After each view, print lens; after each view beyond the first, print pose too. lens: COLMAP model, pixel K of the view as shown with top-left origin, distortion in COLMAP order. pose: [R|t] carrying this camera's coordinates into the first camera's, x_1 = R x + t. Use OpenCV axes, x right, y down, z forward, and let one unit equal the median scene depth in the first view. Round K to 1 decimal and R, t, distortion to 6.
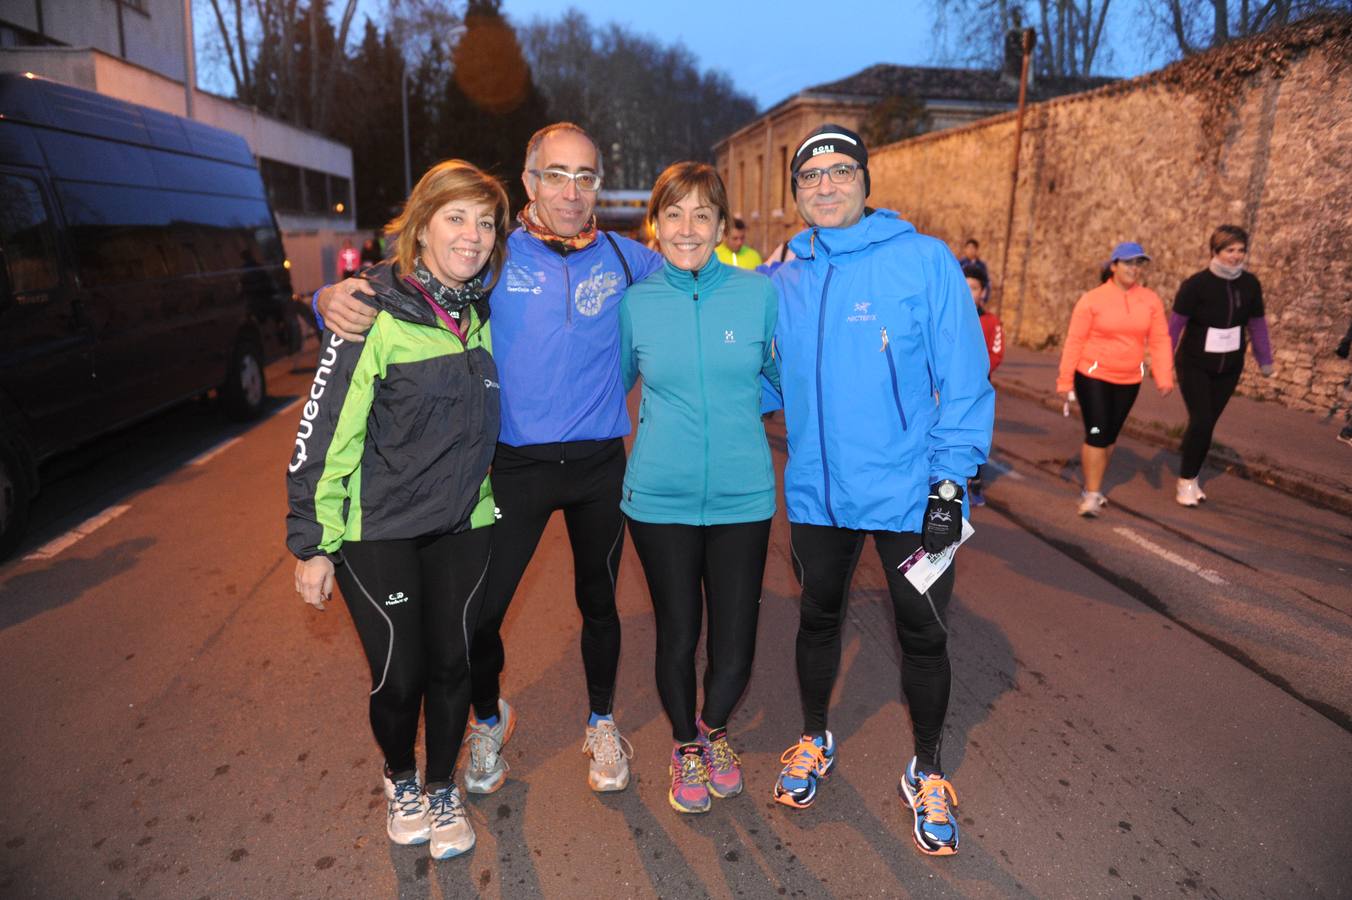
lens RADIAL K [[946.4, 0, 676.1], [0, 946.4, 427.0], [0, 0, 1]] dist [-0.009193, -0.000349]
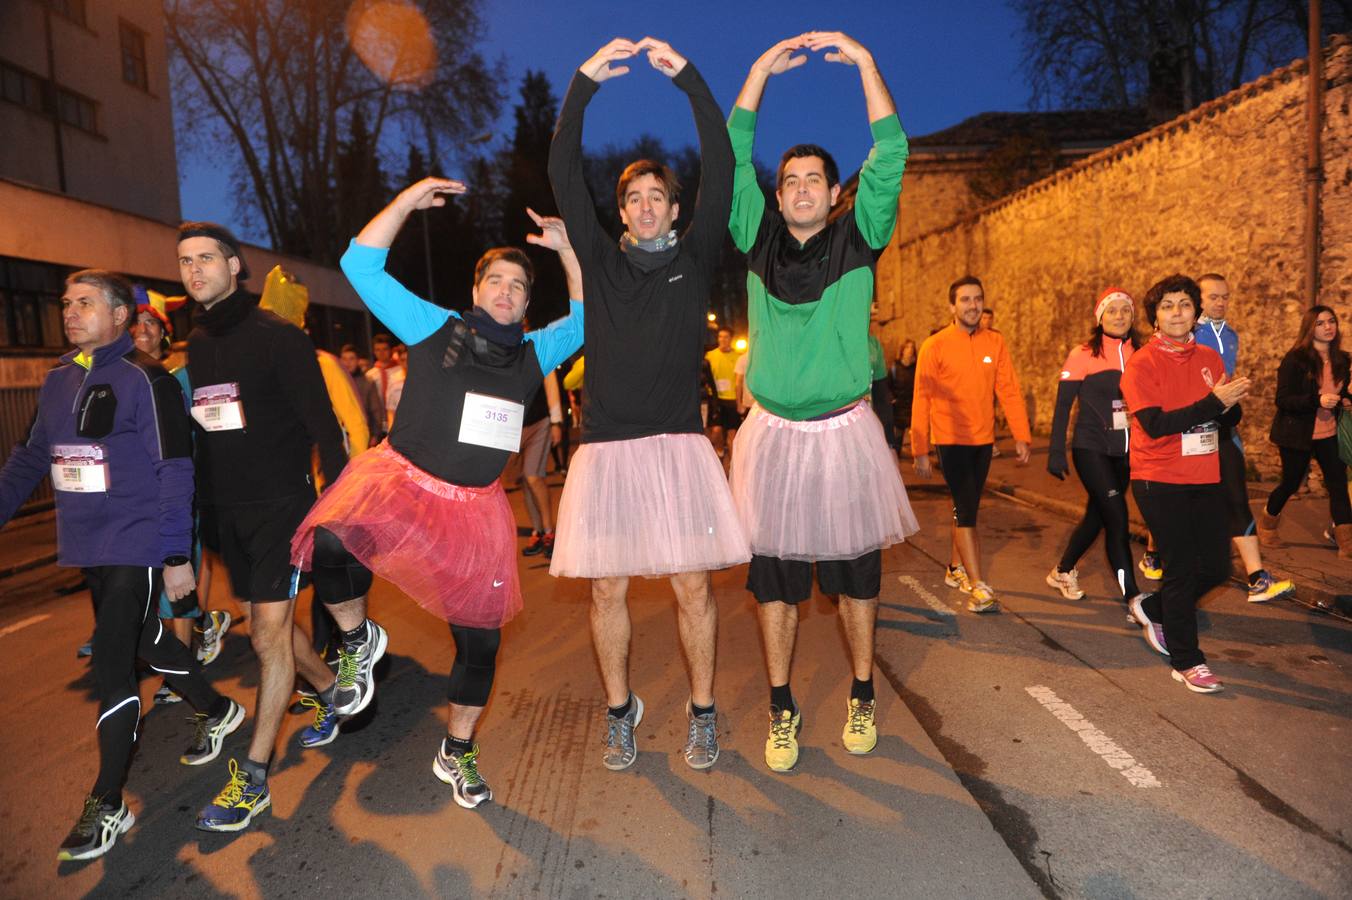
lens RADIAL K [[946.4, 0, 676.1], [0, 946.4, 427.0], [0, 0, 1]] dist [-0.009193, -0.000349]
pose [[0.992323, -0.066361, -0.104363, 0.040260], [0.052804, 0.990407, -0.127691, -0.063322], [0.111836, 0.121200, 0.986308, 0.374684]]
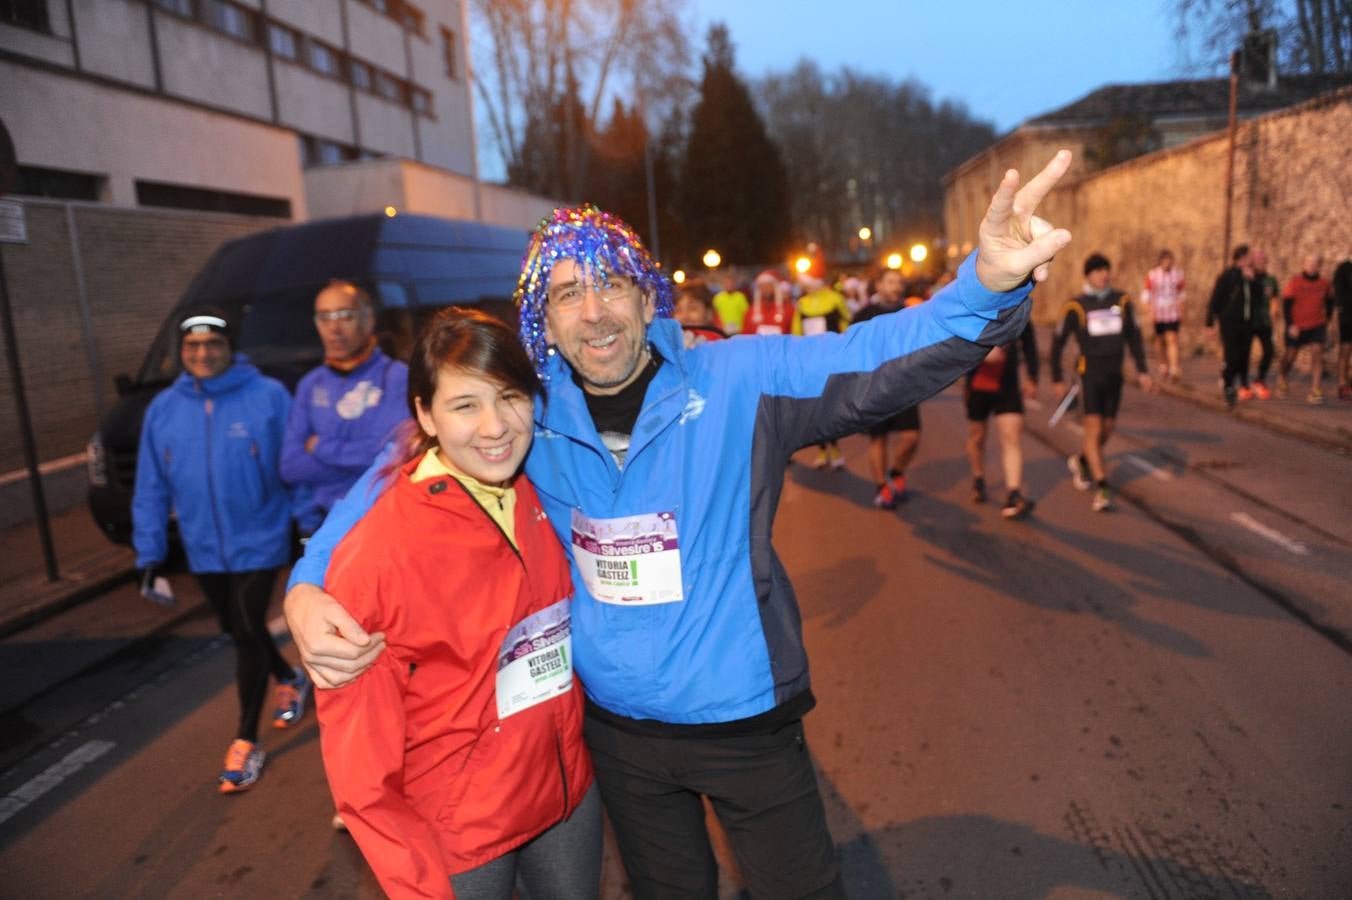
lens RADIAL K [[946.4, 0, 676.1], [0, 946.4, 427.0], [0, 0, 1]] dist [-0.009193, -0.000349]
pose [[0.965729, -0.037655, -0.256807, 0.030627], [0.027198, 0.998655, -0.044151, 0.009354], [0.258124, 0.035653, 0.965454, -0.093145]]
